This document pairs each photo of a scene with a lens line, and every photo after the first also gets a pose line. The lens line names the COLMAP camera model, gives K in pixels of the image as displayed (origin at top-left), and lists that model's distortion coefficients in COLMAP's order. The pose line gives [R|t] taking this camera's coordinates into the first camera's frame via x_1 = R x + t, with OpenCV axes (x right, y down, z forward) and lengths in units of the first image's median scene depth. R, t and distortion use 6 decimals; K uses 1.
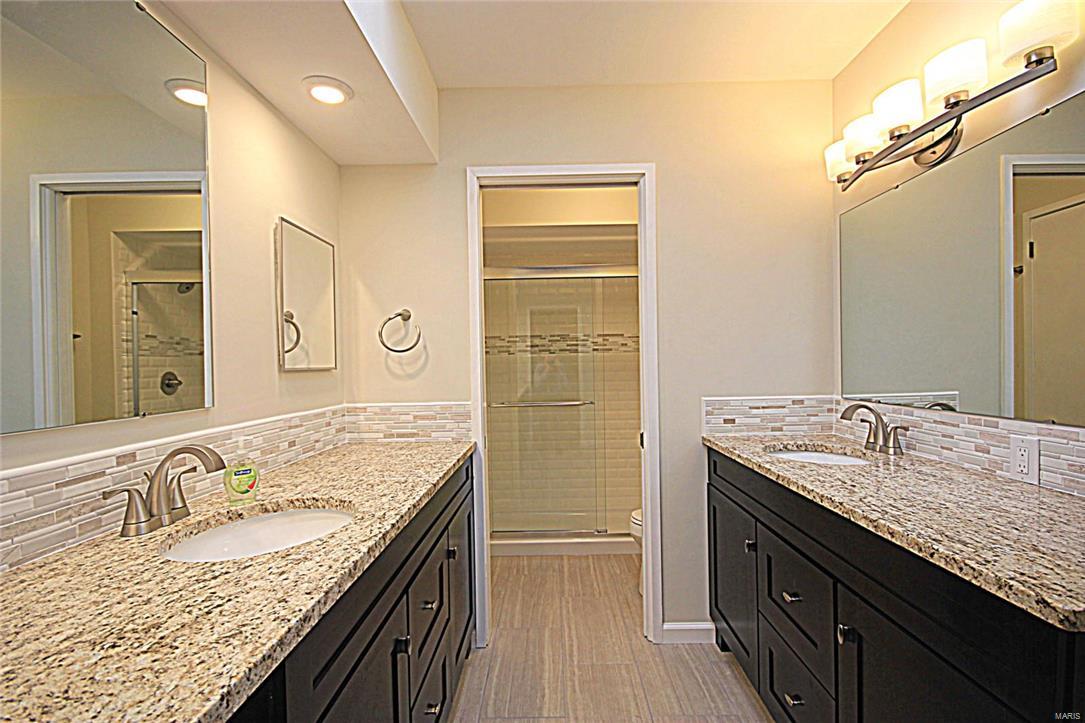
lens RADIAL K [[504.0, 0, 548.6], [0, 504.0, 370.8], [0, 0, 1]] dist [-0.003207, -0.000332]
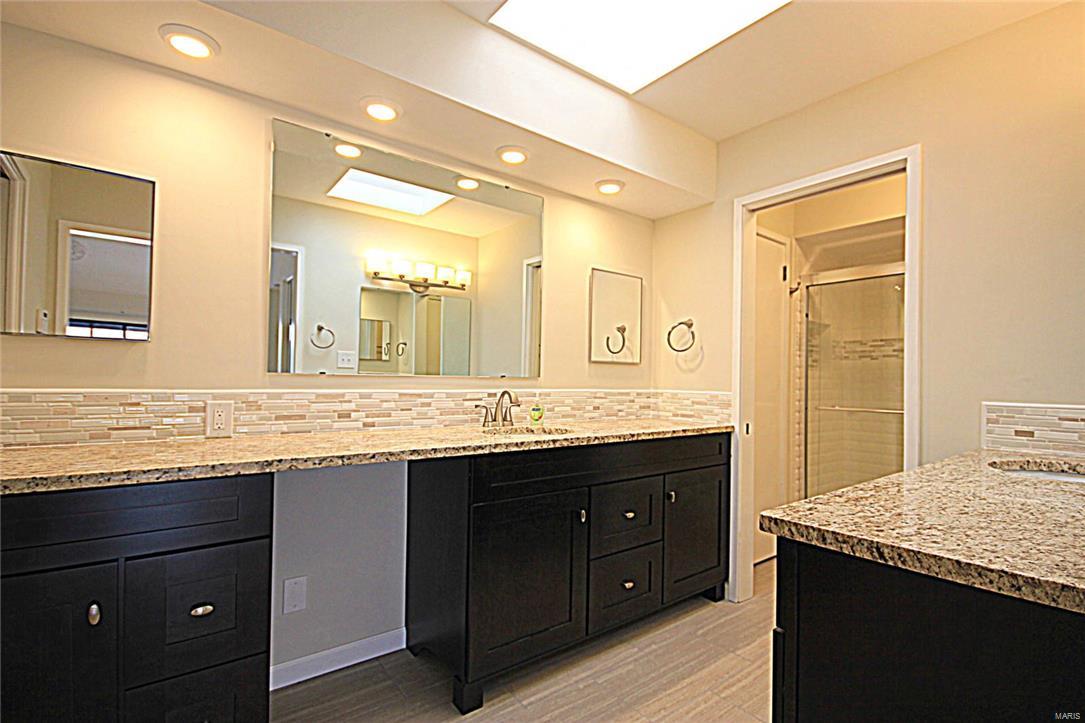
lens RADIAL K [[504.0, 0, 548.6], [0, 504.0, 370.8], [0, 0, 1]] dist [-0.003207, -0.000332]
pose [[0.619895, 0.017673, -0.784486, 0.515167], [-0.040341, 0.999142, -0.009369, 0.038704], [0.783647, 0.037455, 0.620076, -0.088770]]
